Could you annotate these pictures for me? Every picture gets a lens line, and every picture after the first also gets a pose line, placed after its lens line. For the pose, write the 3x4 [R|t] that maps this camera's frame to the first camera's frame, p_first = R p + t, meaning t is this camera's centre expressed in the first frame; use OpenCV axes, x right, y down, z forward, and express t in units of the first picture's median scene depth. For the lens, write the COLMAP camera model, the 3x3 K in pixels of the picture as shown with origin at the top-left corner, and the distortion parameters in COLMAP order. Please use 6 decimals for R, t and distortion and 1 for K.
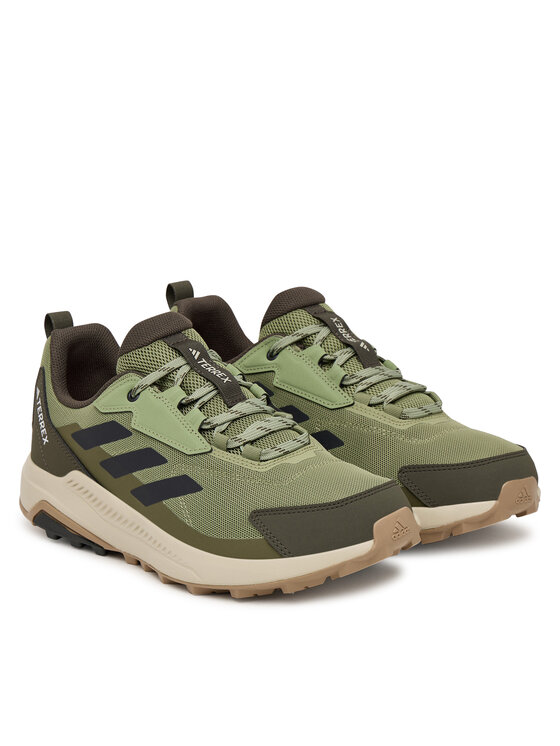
lens RADIAL K [[2192.8, 0, 279.7], [0, 2192.8, 372.9], [0, 0, 1]] dist [0.248970, 0.000000]
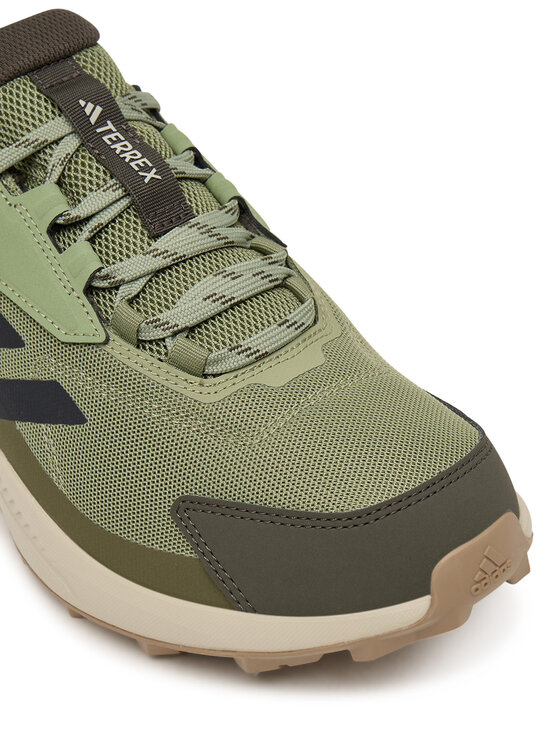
lens RADIAL K [[1165.1, 0, 280.3], [0, 1165.1, 373.7], [0, 0, 1]] dist [-0.048357, 0.000000]
pose [[0.997105, 0.061755, -0.044365, 0.018194], [-0.039490, 0.919157, 0.391906, -0.058585], [0.064981, -0.389019, 0.918935, 0.758918]]
